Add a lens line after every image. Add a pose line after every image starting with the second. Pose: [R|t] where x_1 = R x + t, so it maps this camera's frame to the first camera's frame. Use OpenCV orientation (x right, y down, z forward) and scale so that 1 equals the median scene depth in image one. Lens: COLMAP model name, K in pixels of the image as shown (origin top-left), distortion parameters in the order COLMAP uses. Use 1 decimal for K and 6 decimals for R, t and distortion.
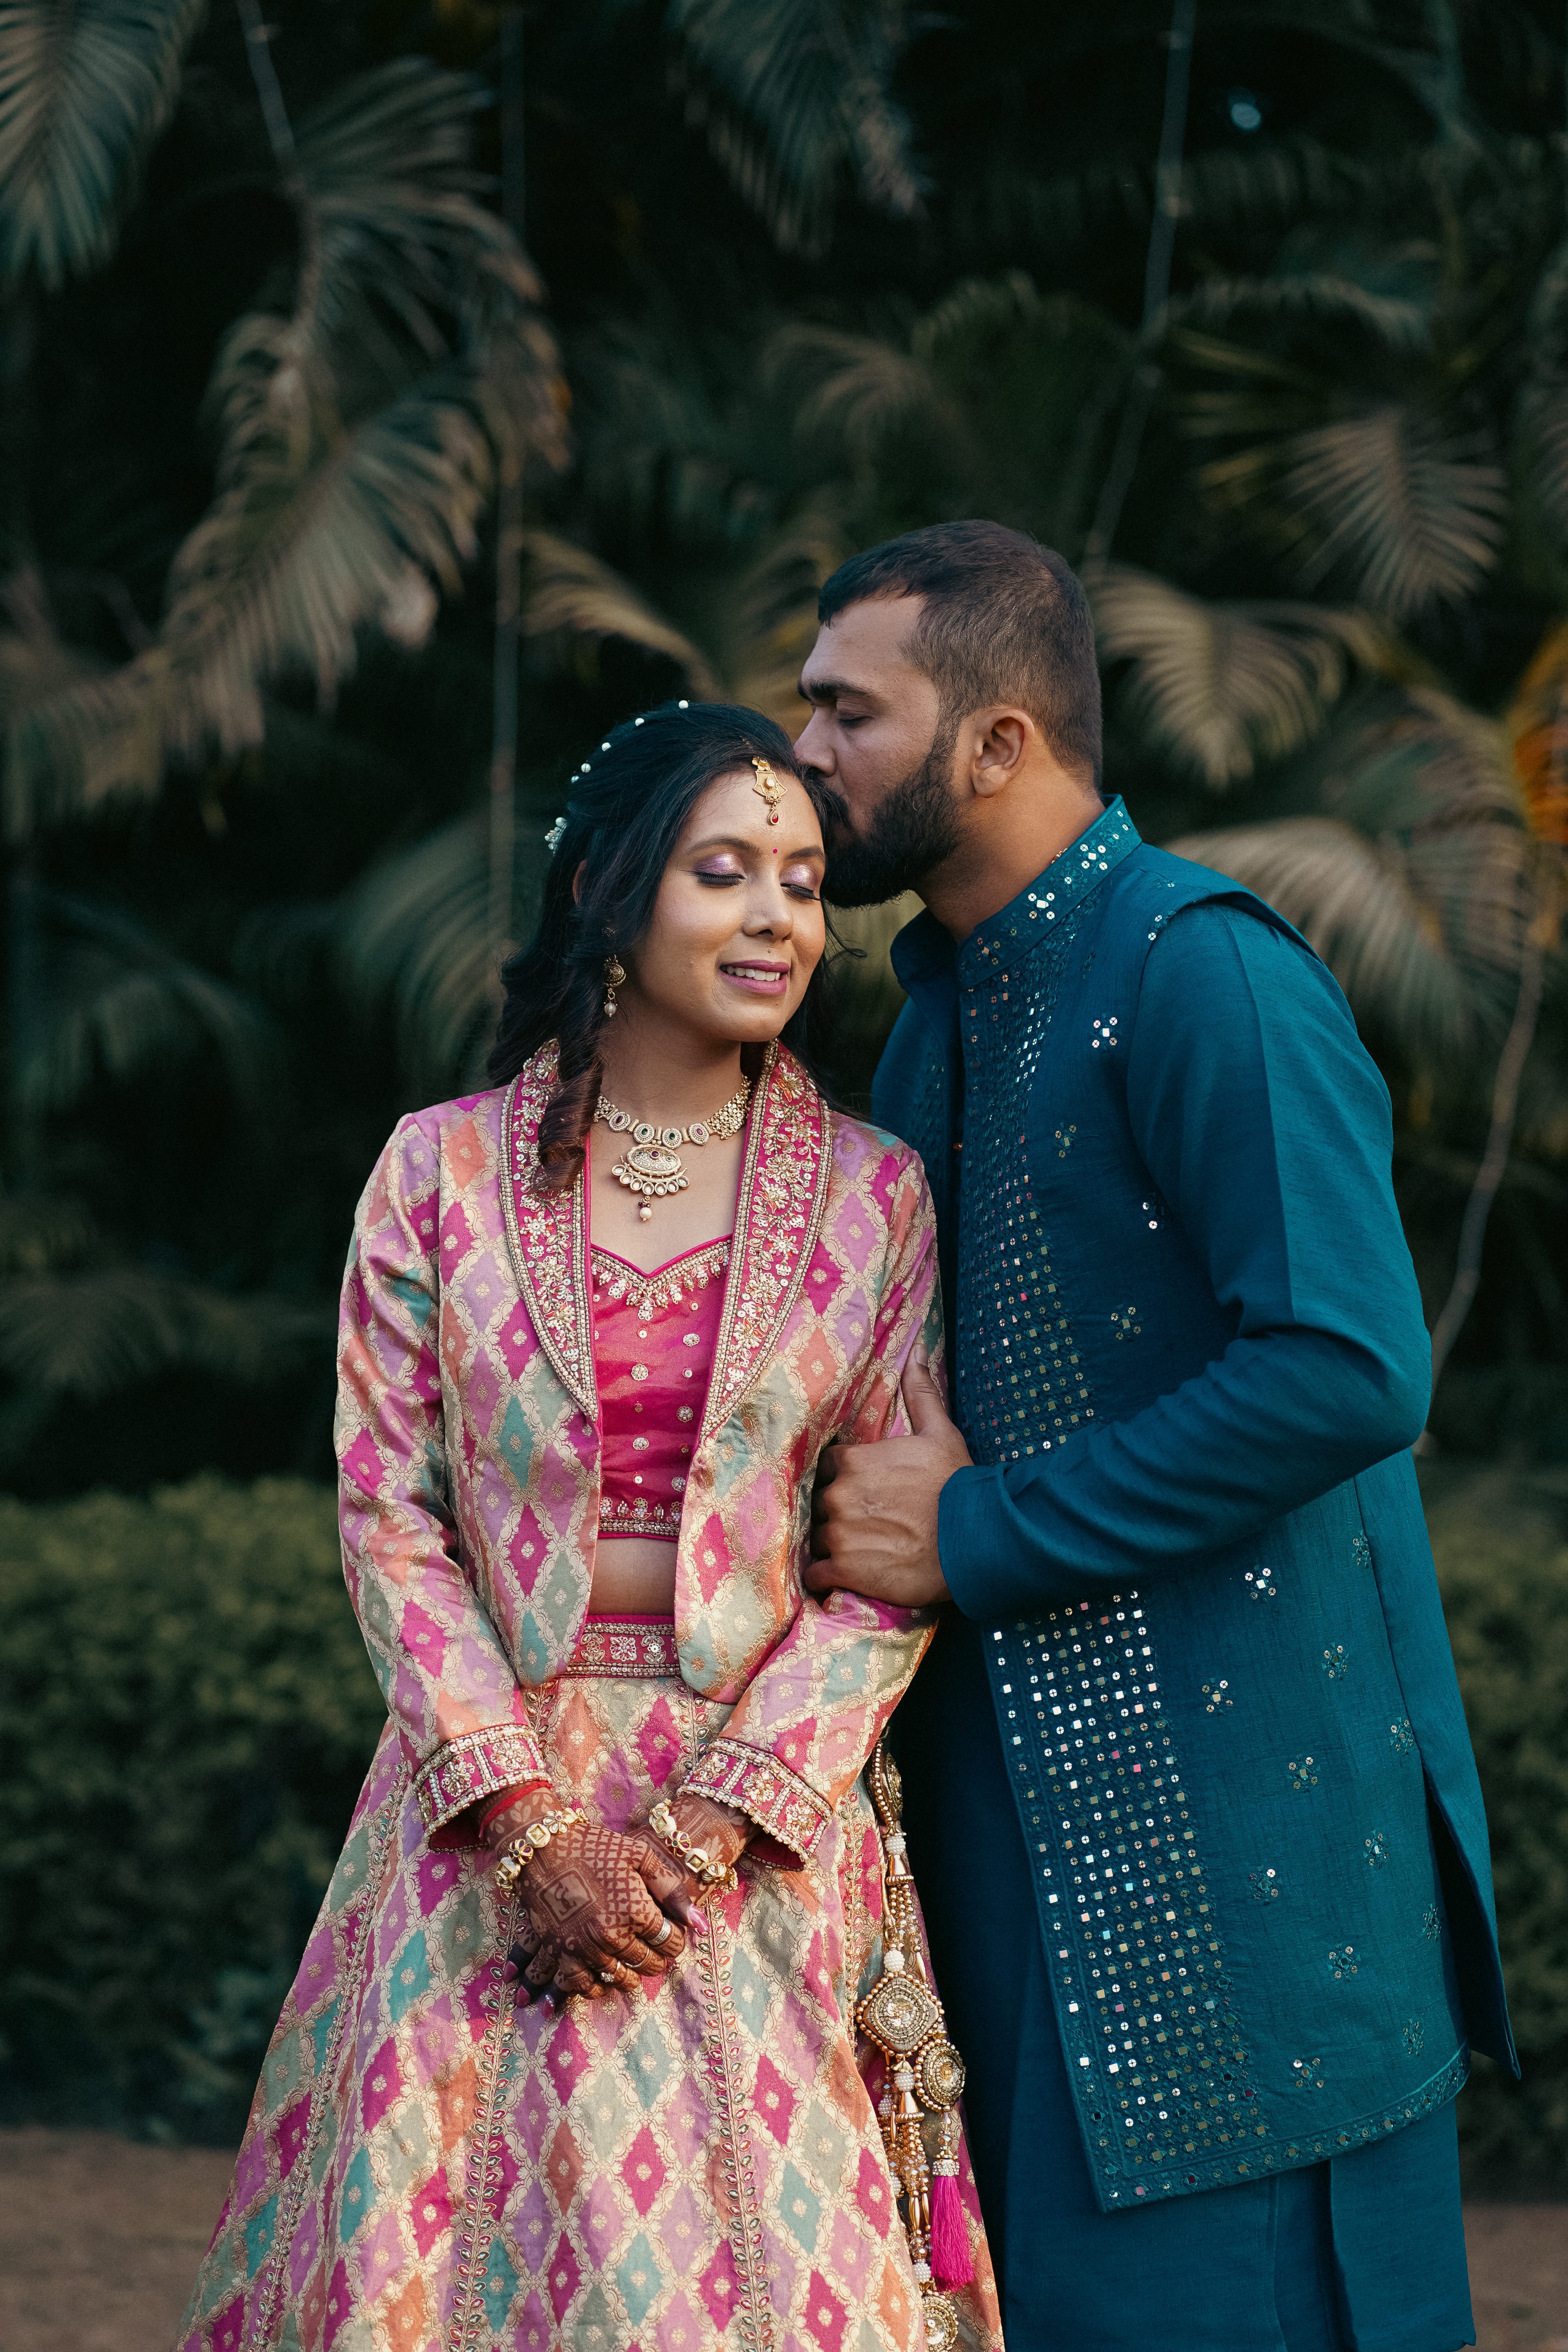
lens RADIAL K [[5853.1, 0, 772.2], [0, 5853.1, 1198.4], [0, 0, 1]] dist [0.007157, 0.000000]
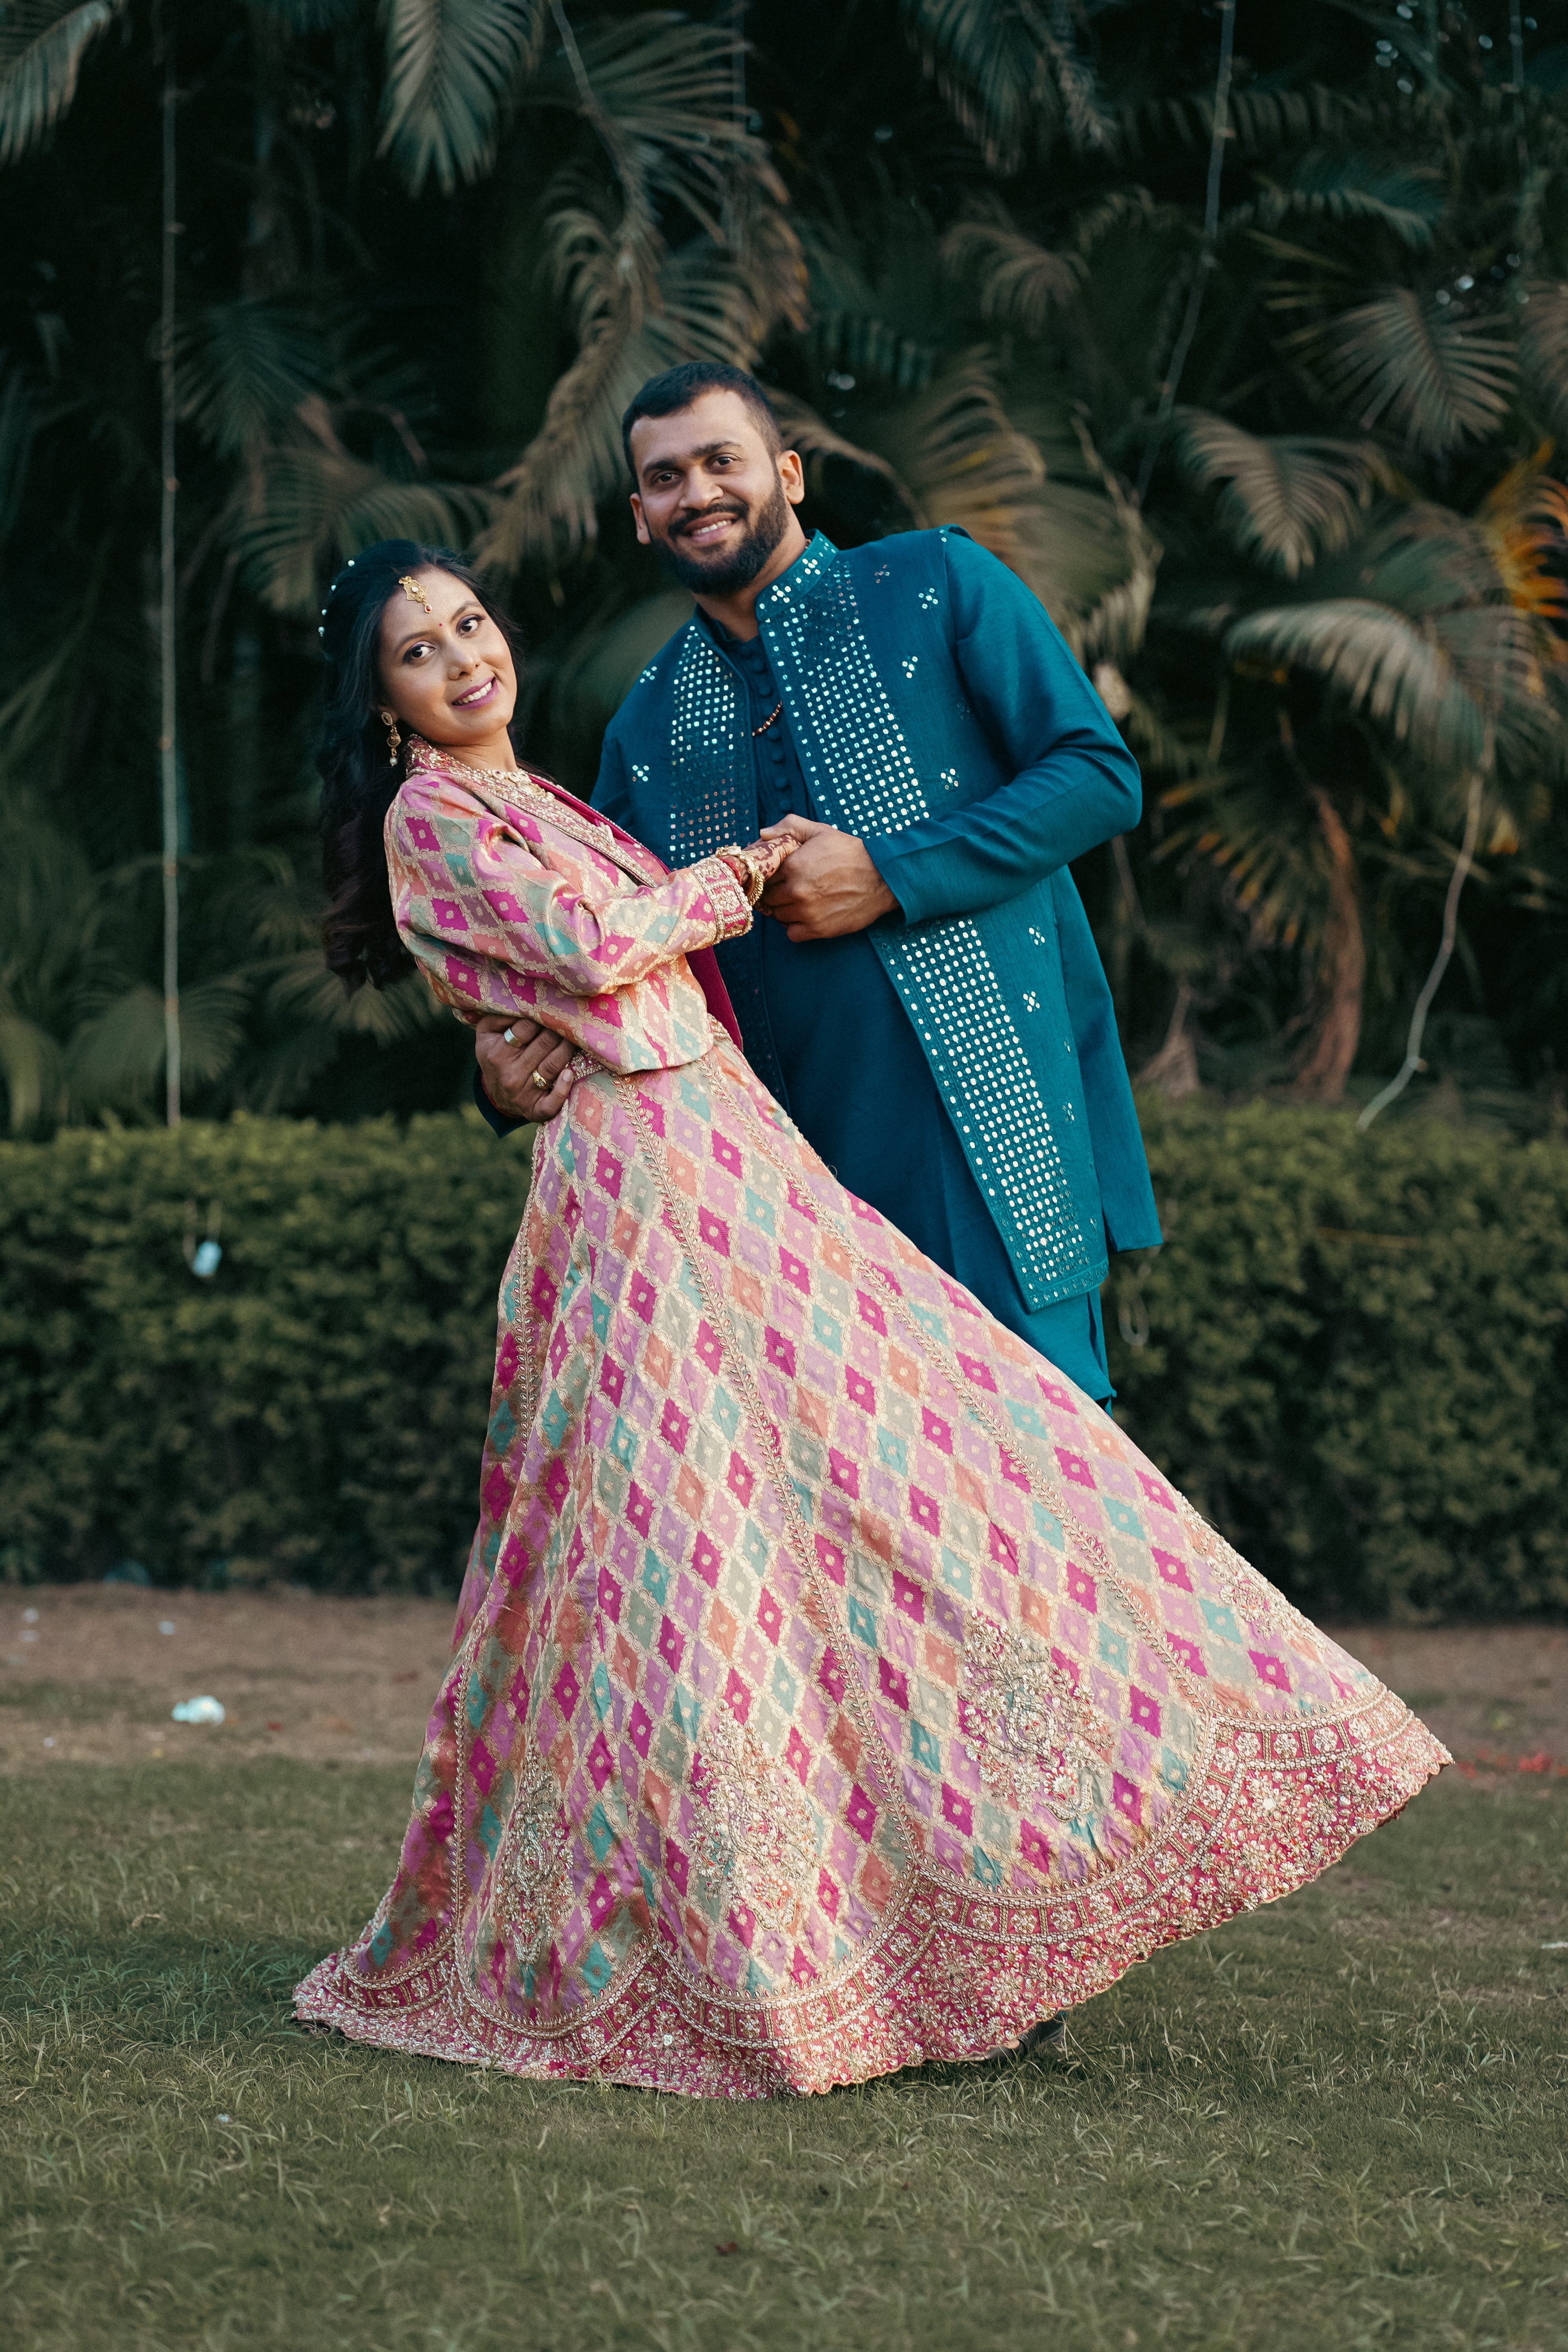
lens RADIAL K [[5853.1, 0, 761.2], [0, 5853.1, 1156.1], [0, 0, 1]] dist [0.007157, 0.000000]
pose [[0.990740, -0.006883, 0.135600, -0.225538], [0.002210, 0.999400, 0.034579, 0.016296], [-0.135756, -0.033959, 0.990160, -0.315657]]
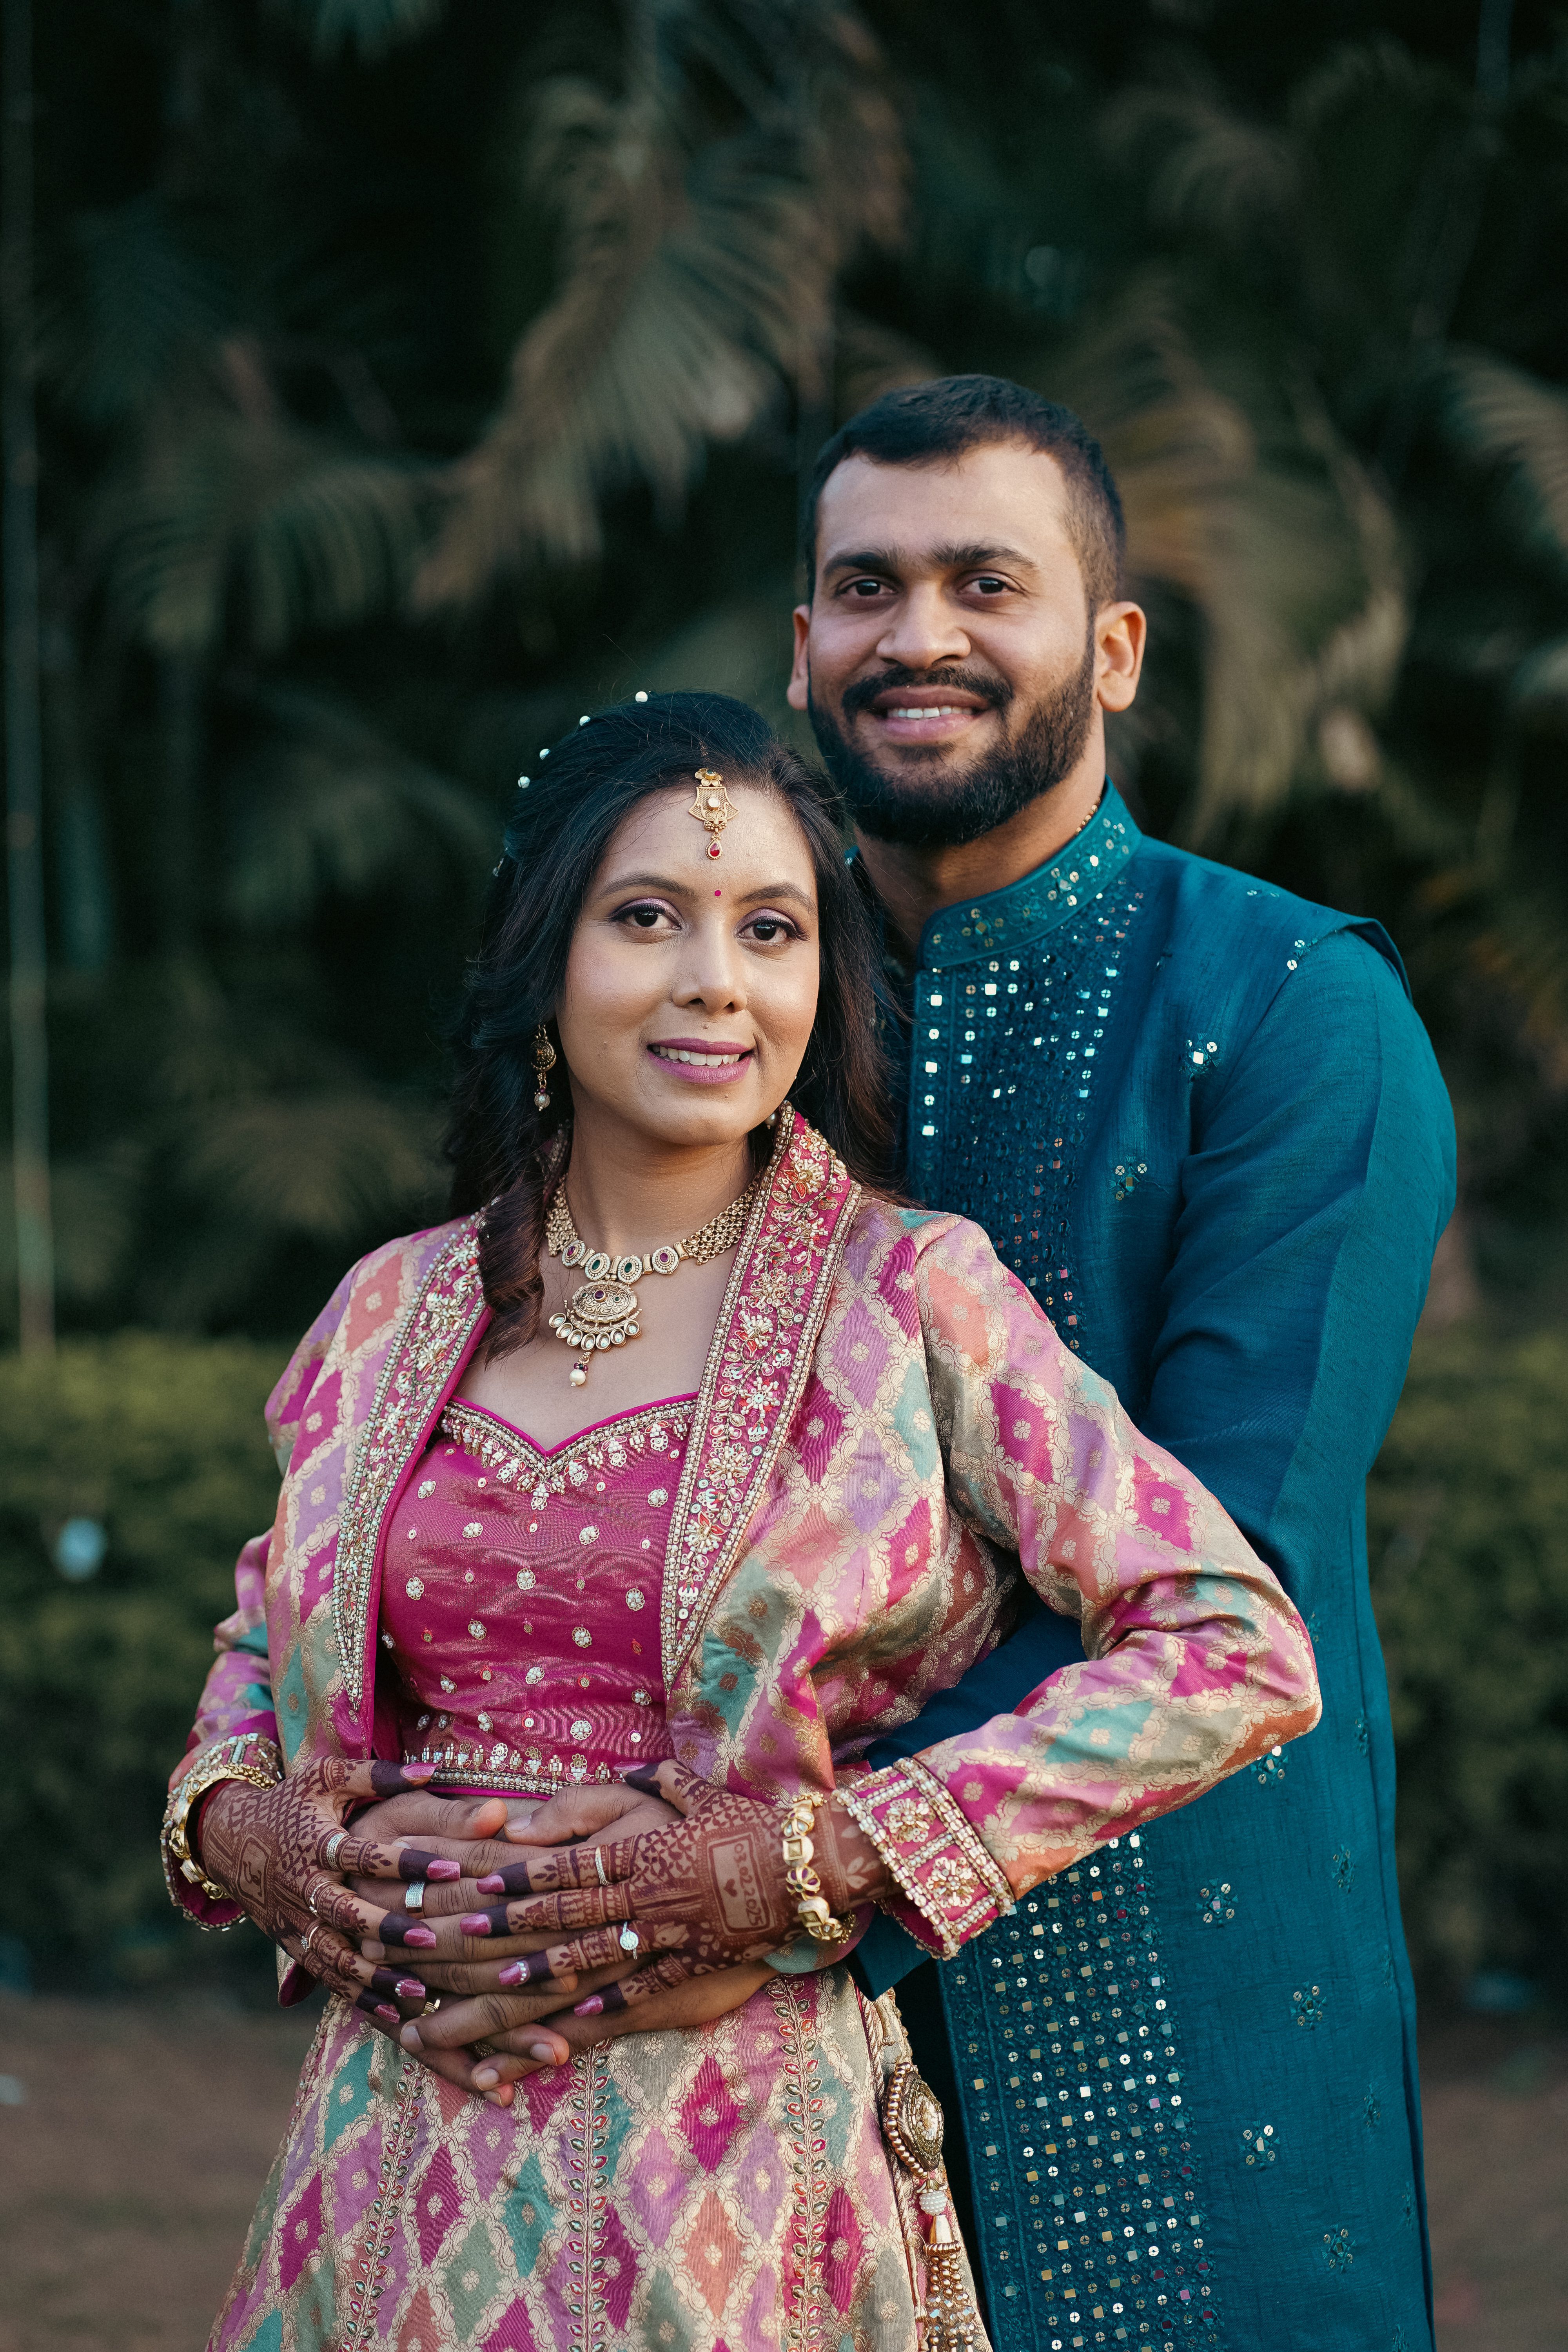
lens RADIAL K [[6018.6, 0, 789.8], [0, 6018.6, 1167.2], [0, 0, 1]] dist [-0.063070, 0.000000]
pose [[0.996304, -0.010393, 0.085266, -0.135040], [0.004817, 0.997851, 0.065344, -0.041953], [-0.085762, -0.064692, 0.994213, 0.048353]]
